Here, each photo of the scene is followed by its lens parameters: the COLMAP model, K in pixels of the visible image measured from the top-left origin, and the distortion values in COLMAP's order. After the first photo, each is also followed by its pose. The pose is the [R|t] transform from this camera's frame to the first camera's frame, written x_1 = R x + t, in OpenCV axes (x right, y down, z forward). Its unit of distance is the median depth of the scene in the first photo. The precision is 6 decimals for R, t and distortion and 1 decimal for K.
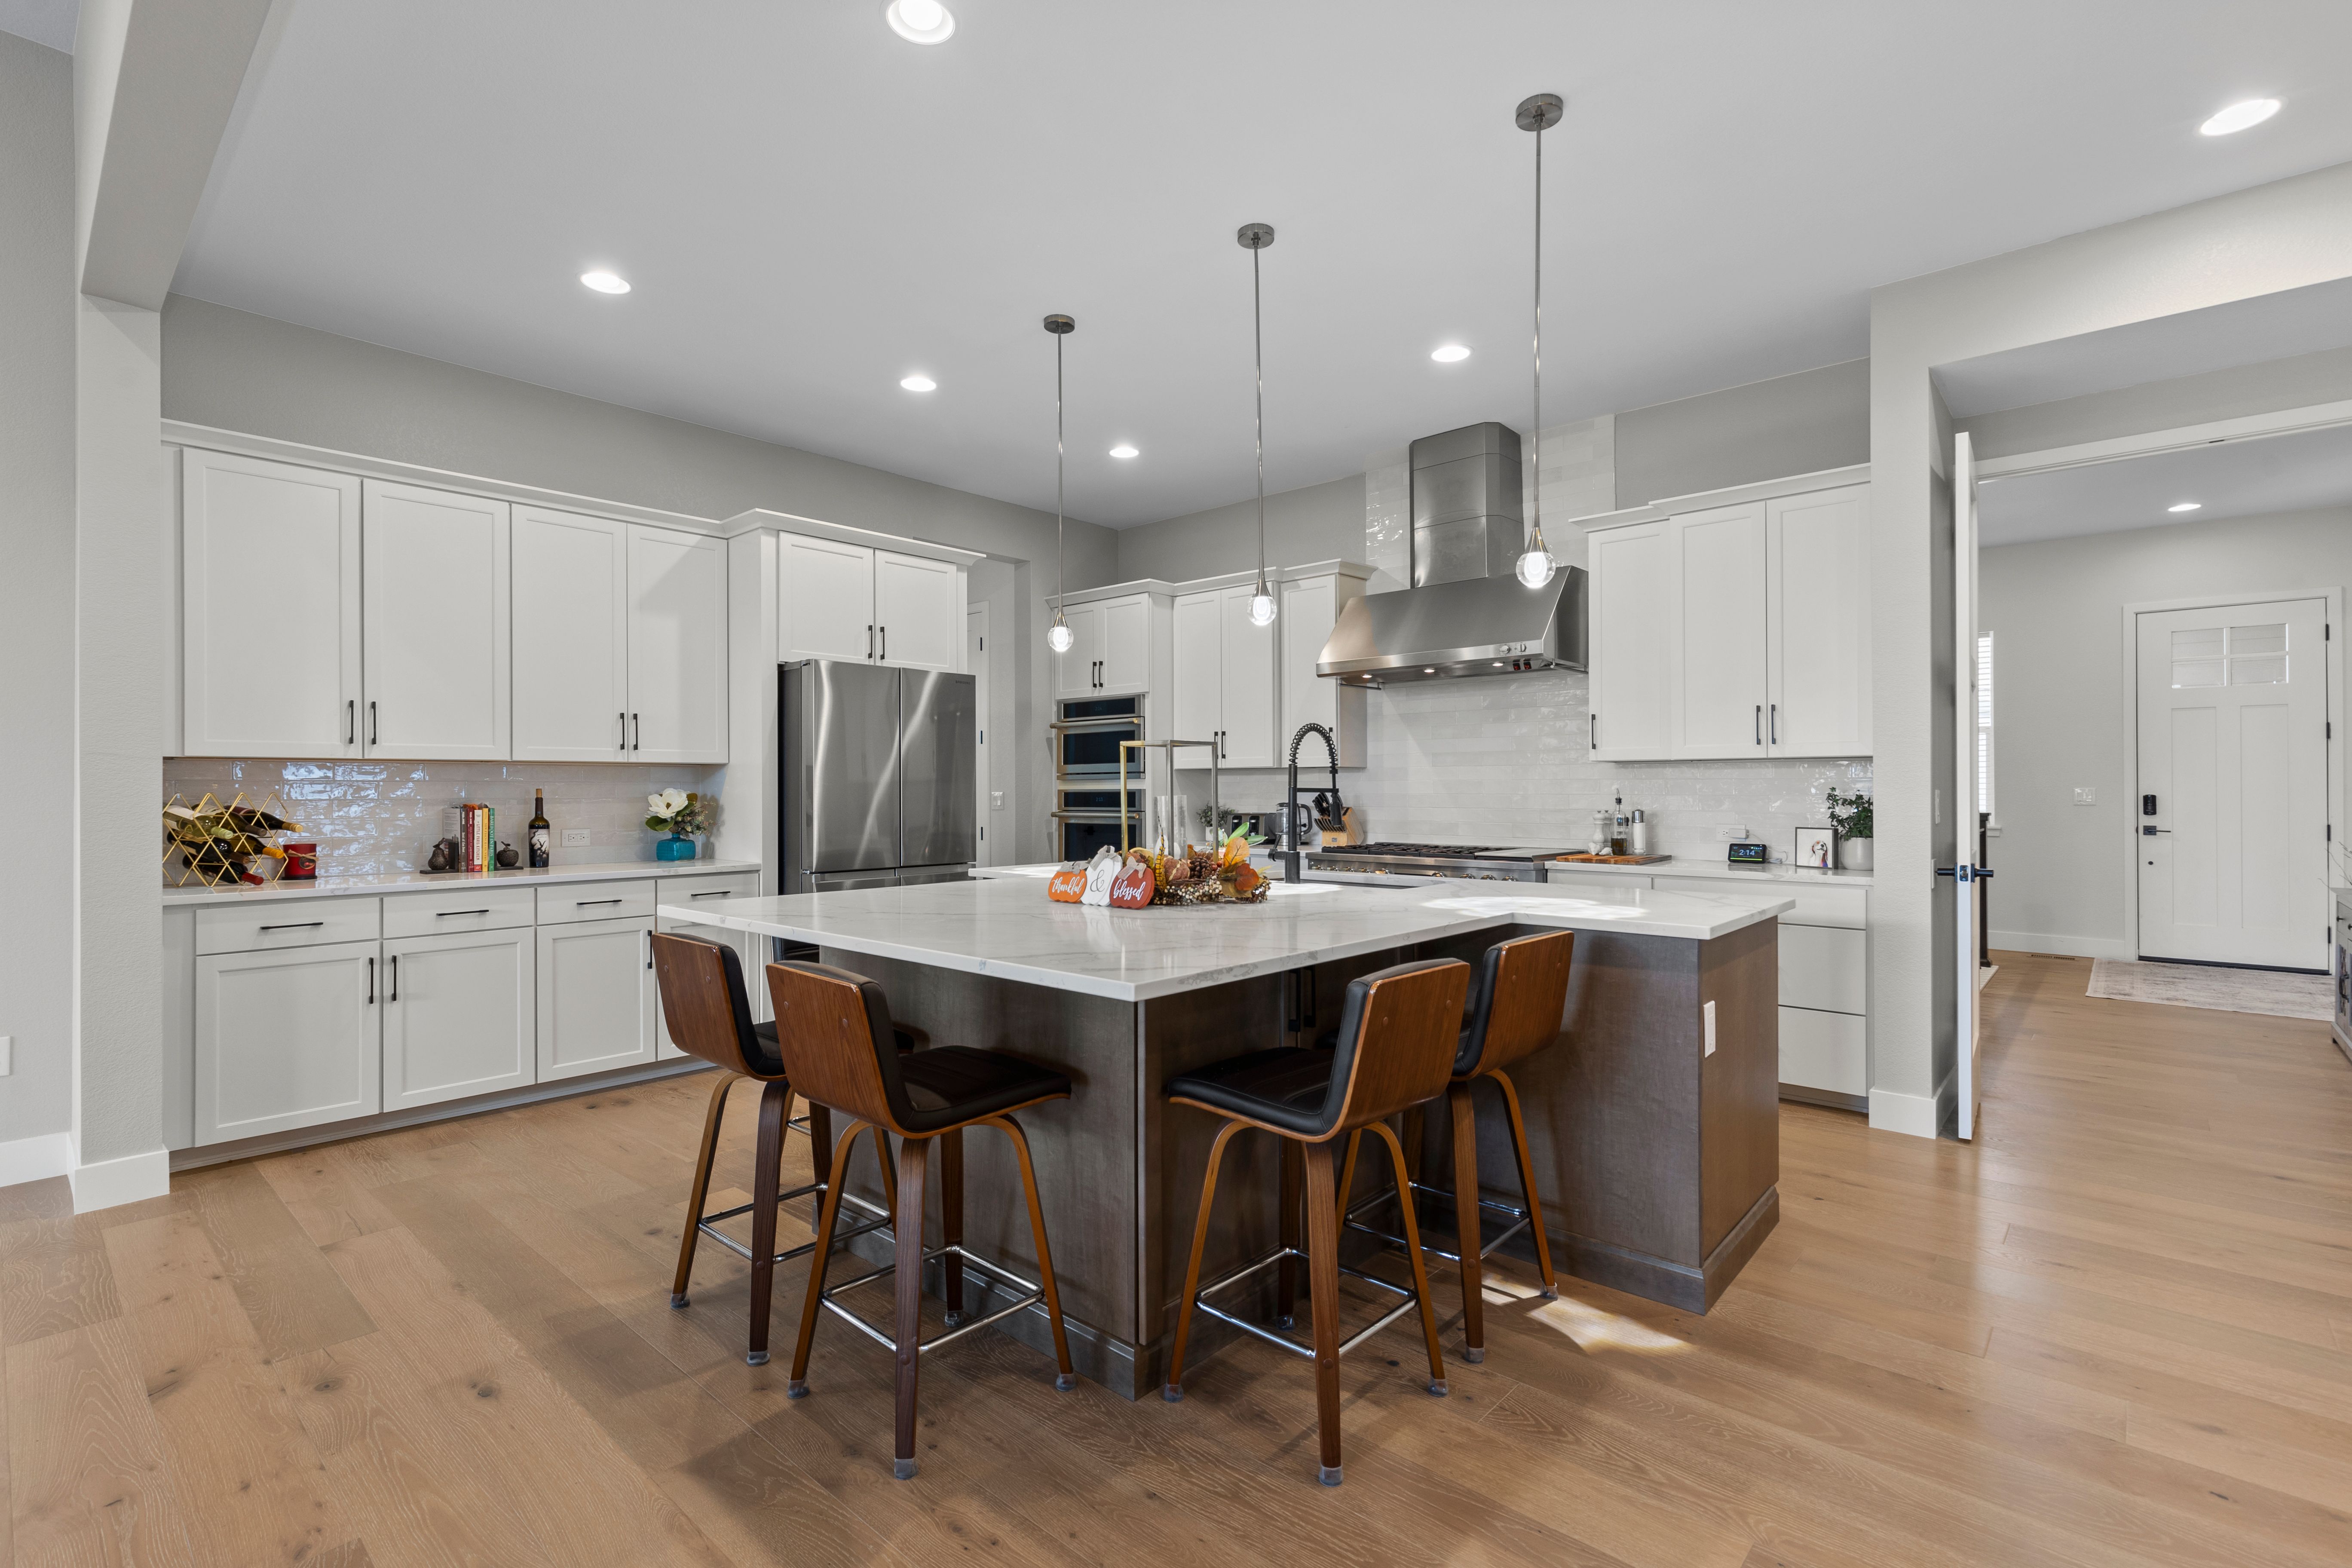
lens RADIAL K [[1071.3, 0, 1177.8], [0, 1071.3, 783.4], [0, 0, 1]] dist [0.003308, -0.000146]
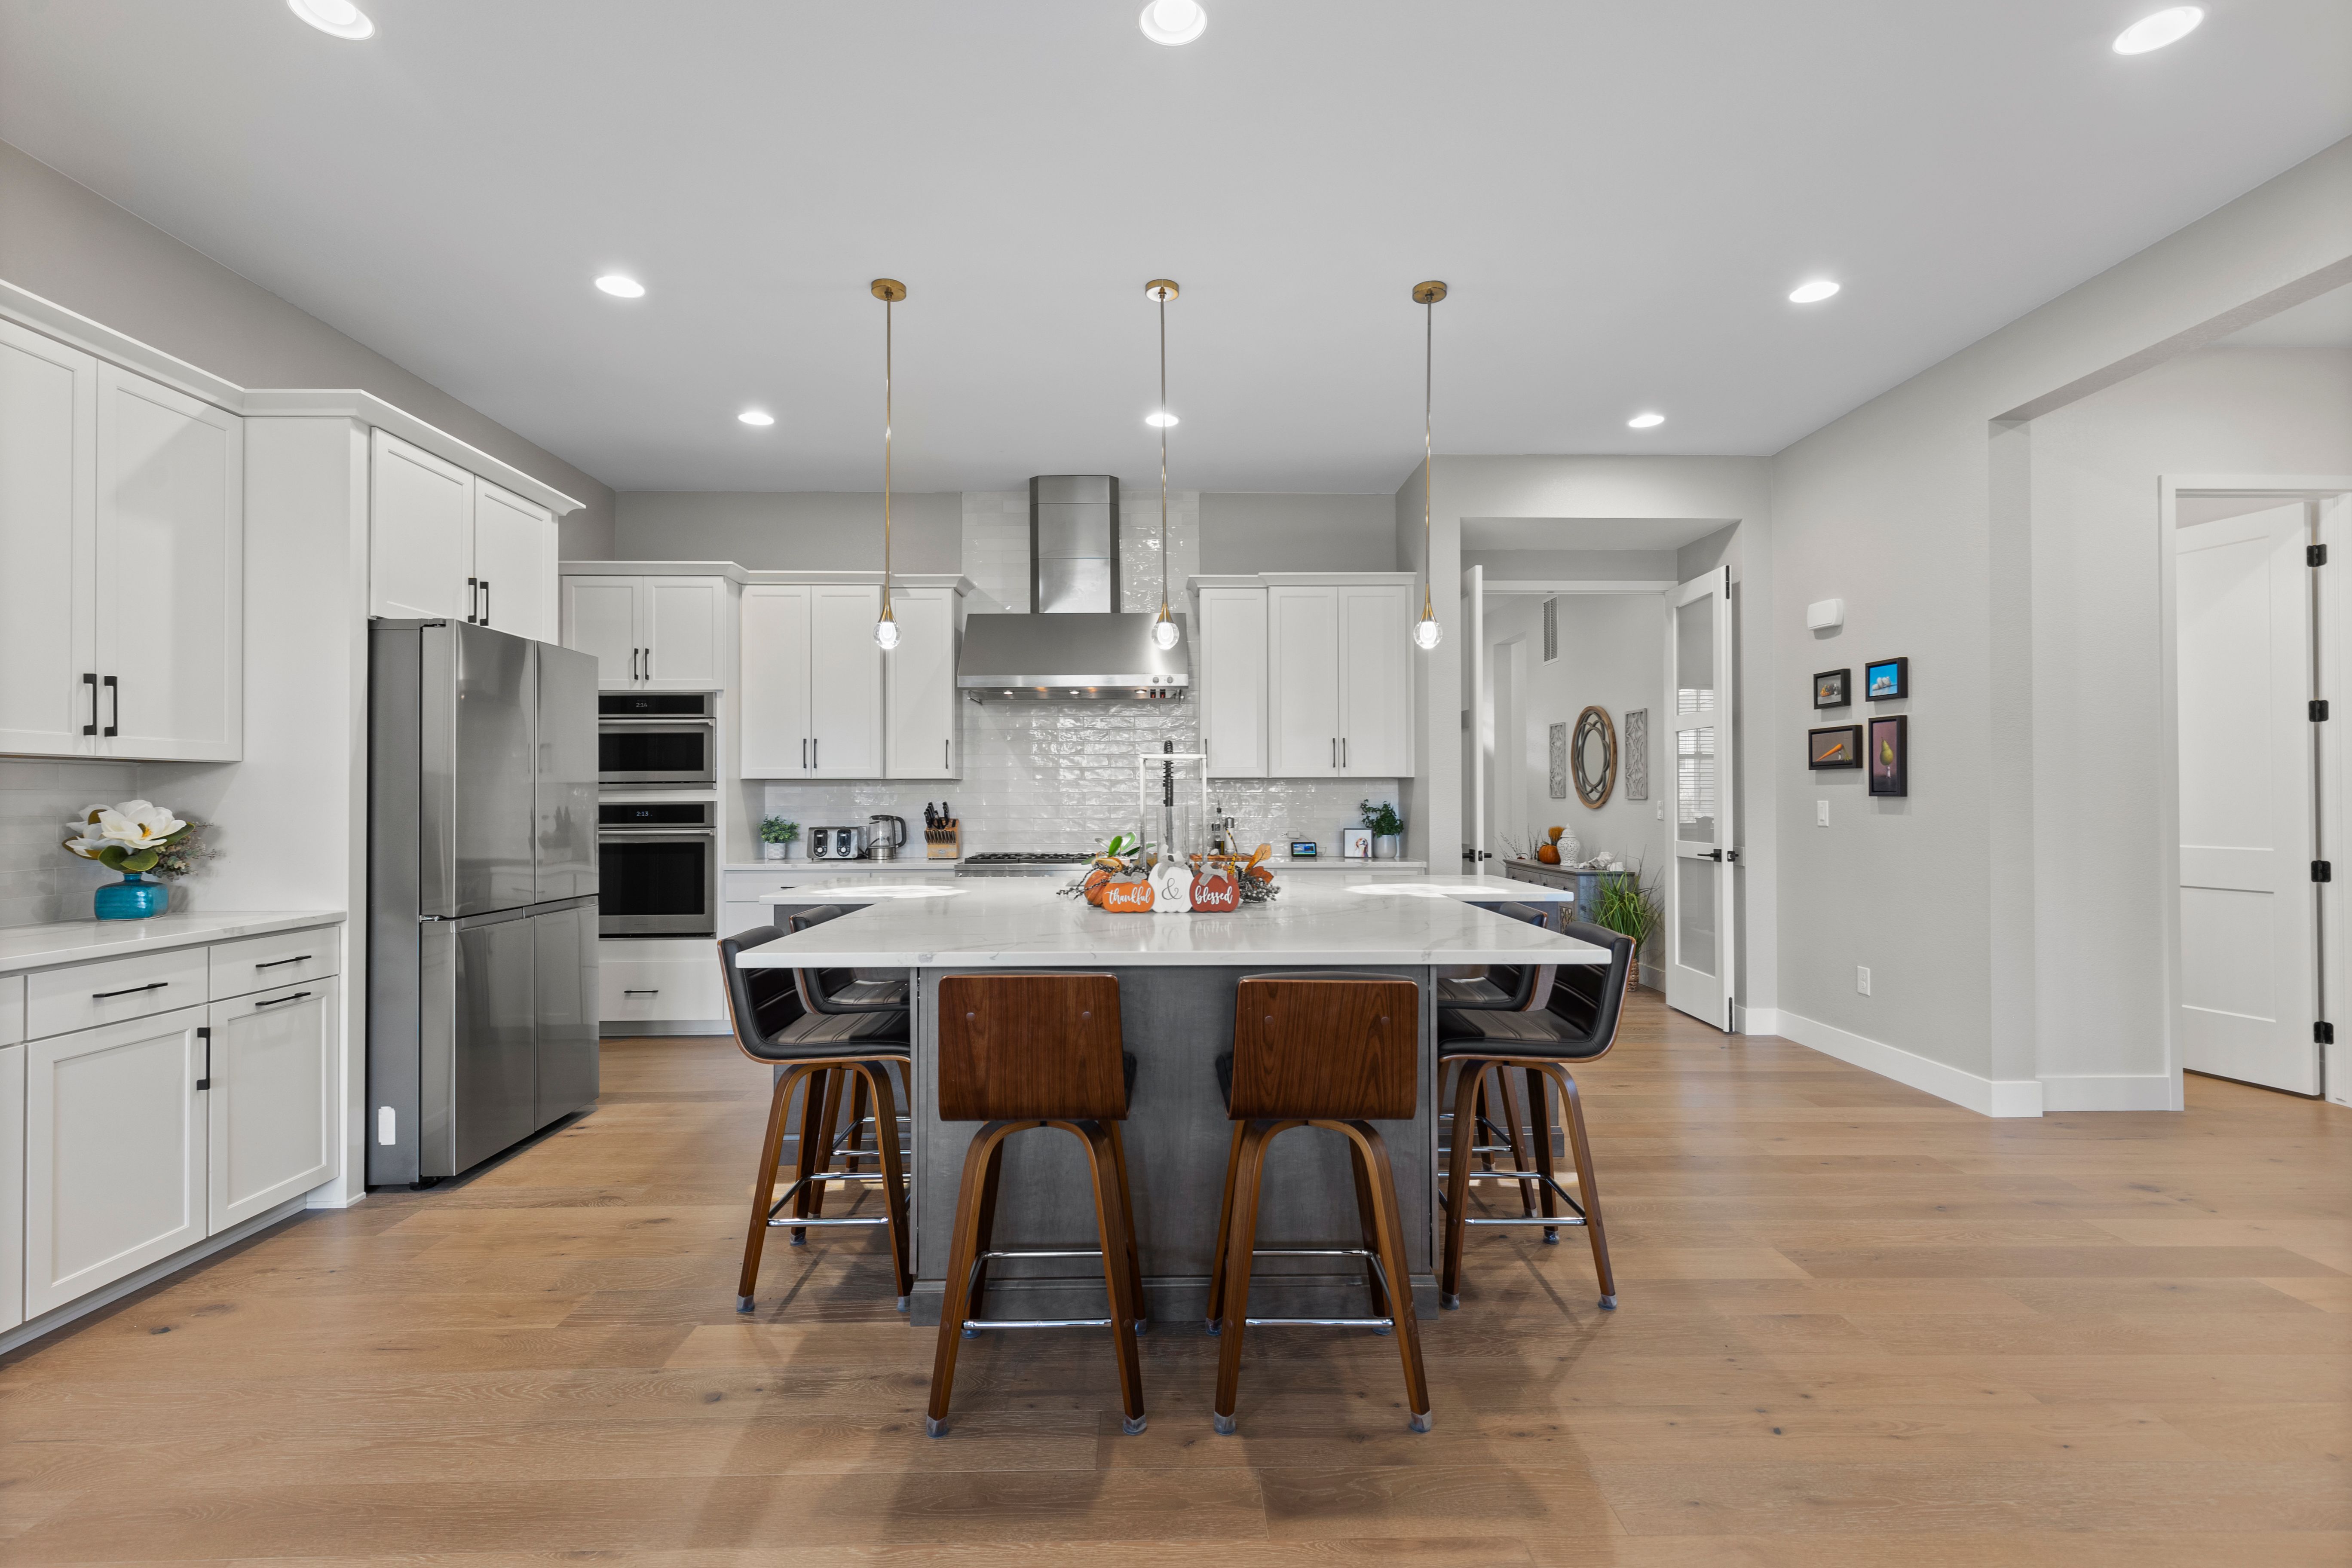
lens RADIAL K [[1071.3, 0, 1170.6], [0, 1071.3, 784.8], [0, 0, 1]] dist [0.003308, -0.000146]
pose [[0.731197, 0.009974, 0.682094, -0.462899], [-0.002476, 0.999925, -0.011967, 0.001856], [-0.682162, 0.007062, 0.731167, 0.145311]]
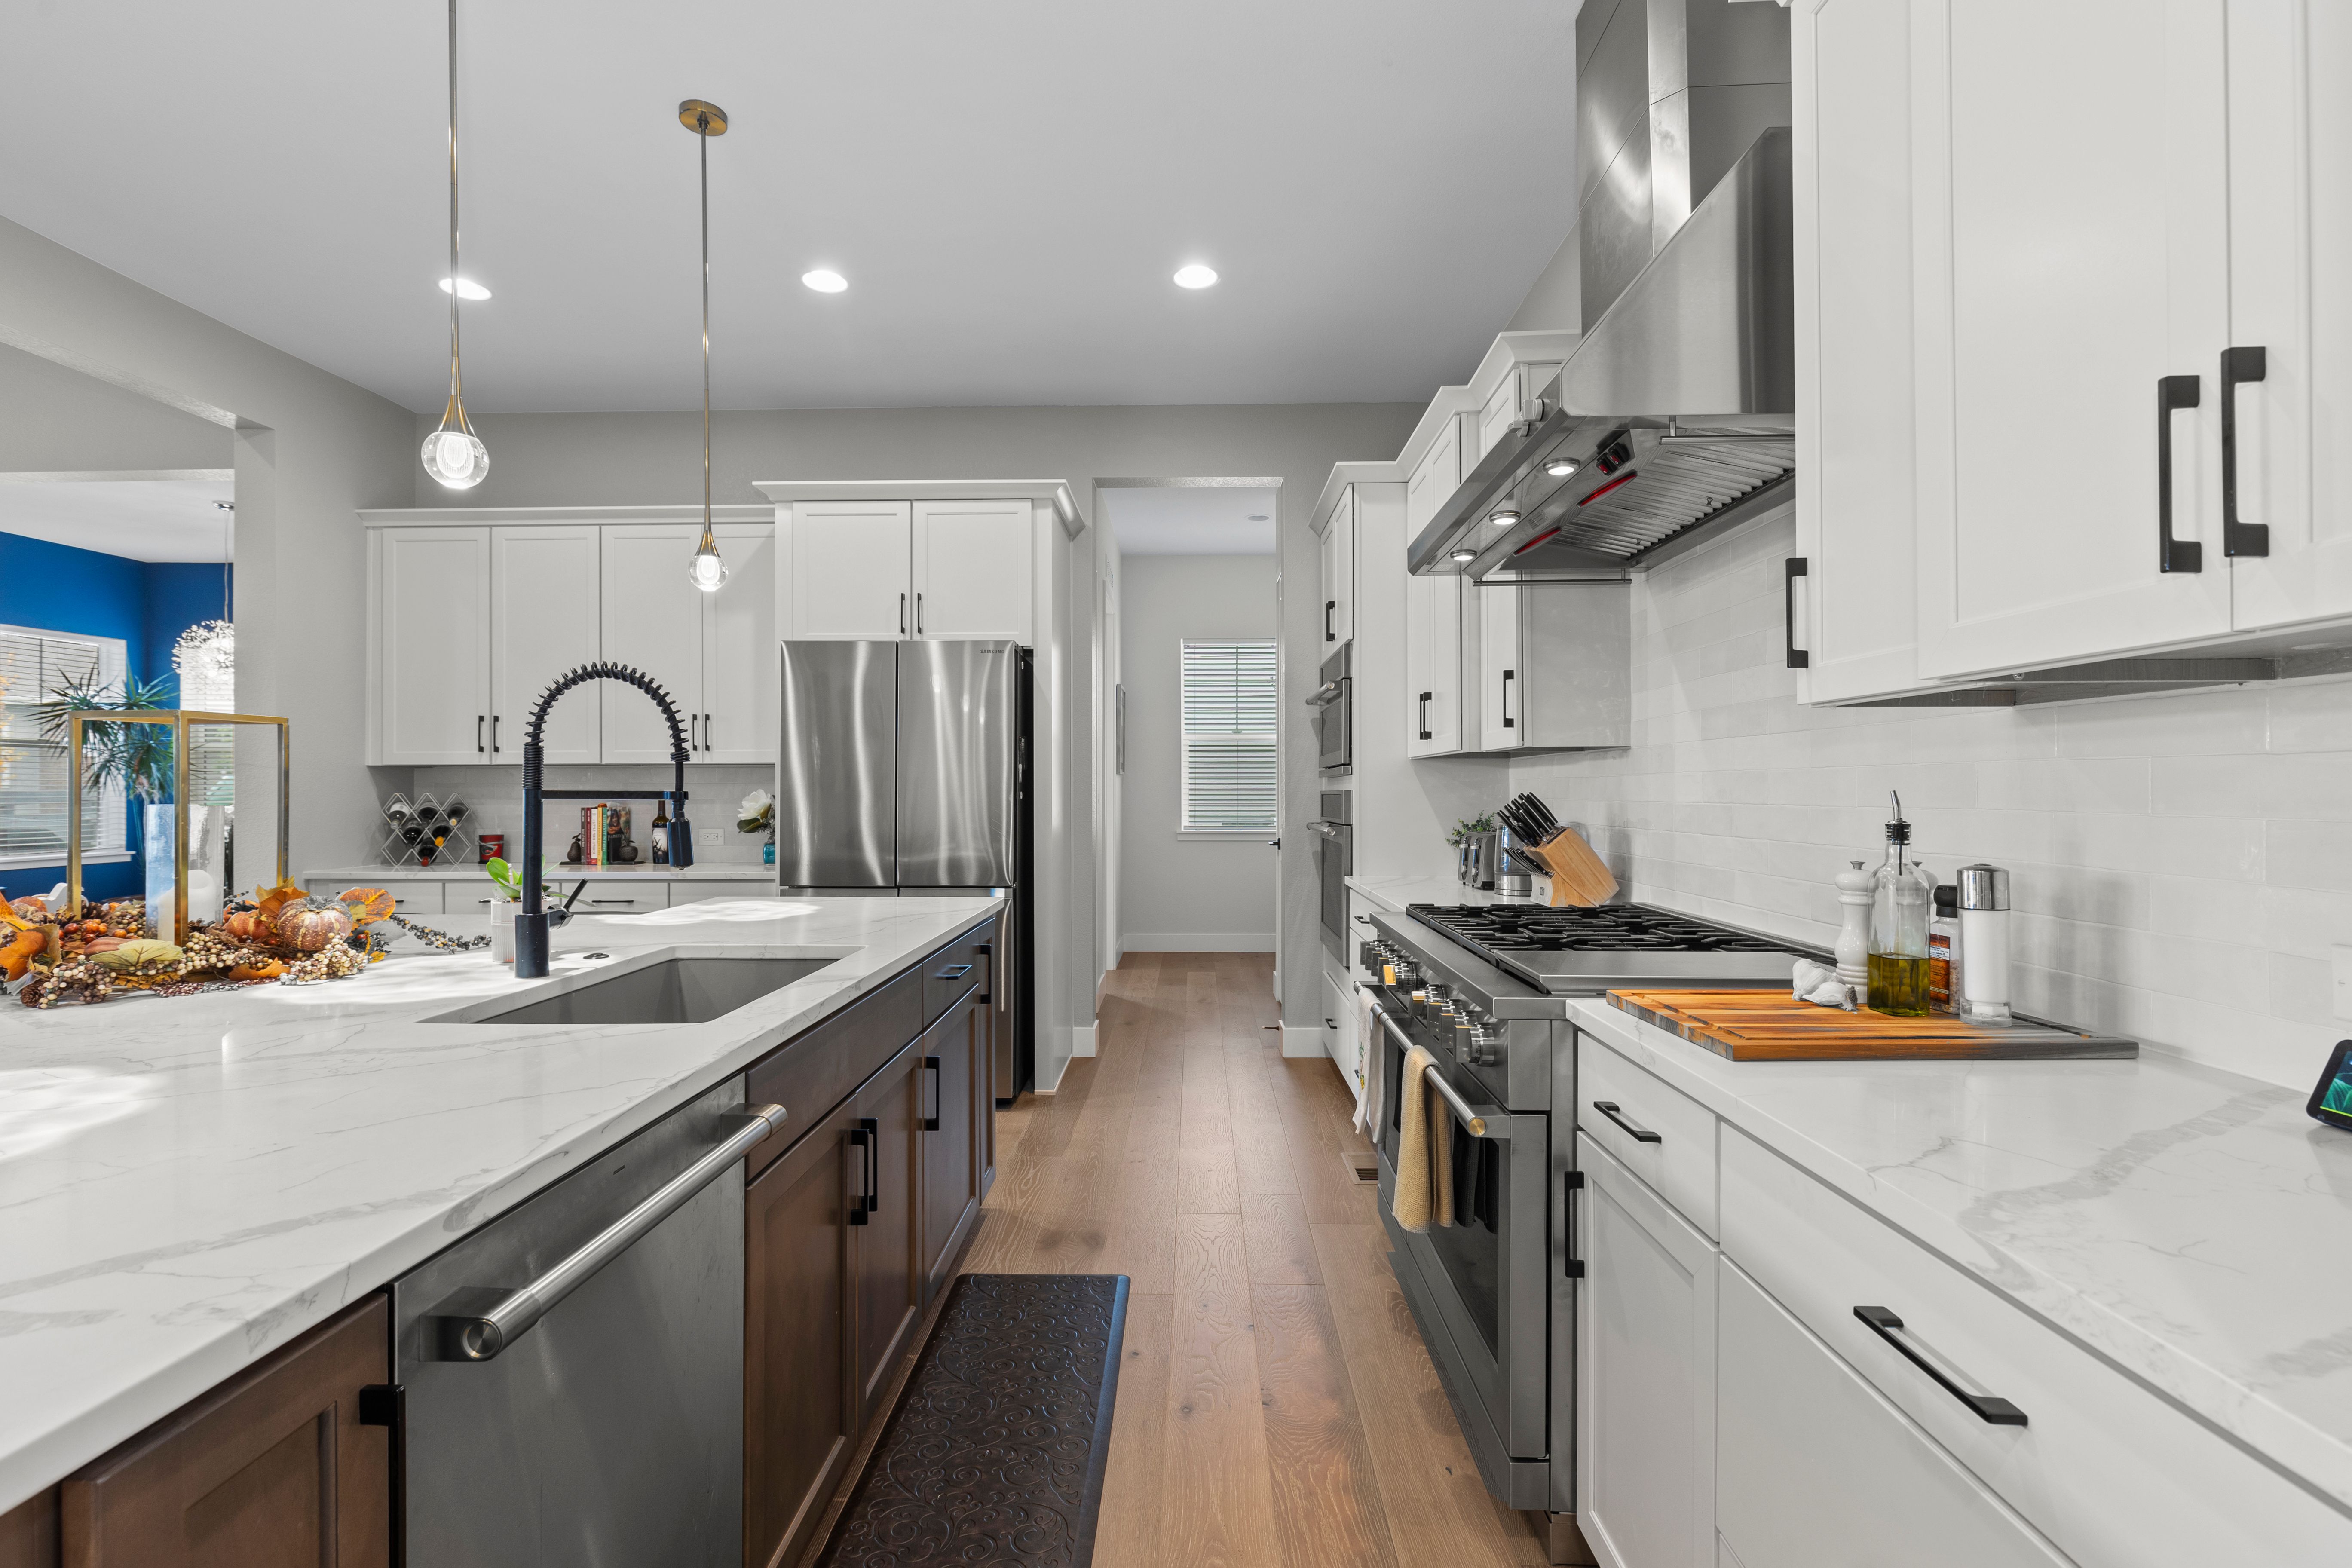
lens RADIAL K [[1071.3, 0, 1173.4], [0, 1071.3, 785.9], [0, 0, 1]] dist [0.003308, -0.000146]
pose [[0.654696, -0.001471, -0.755890, 0.508599], [0.004881, 0.999985, 0.002282, 0.001227], [0.755876, -0.005184, 0.654694, 0.648596]]
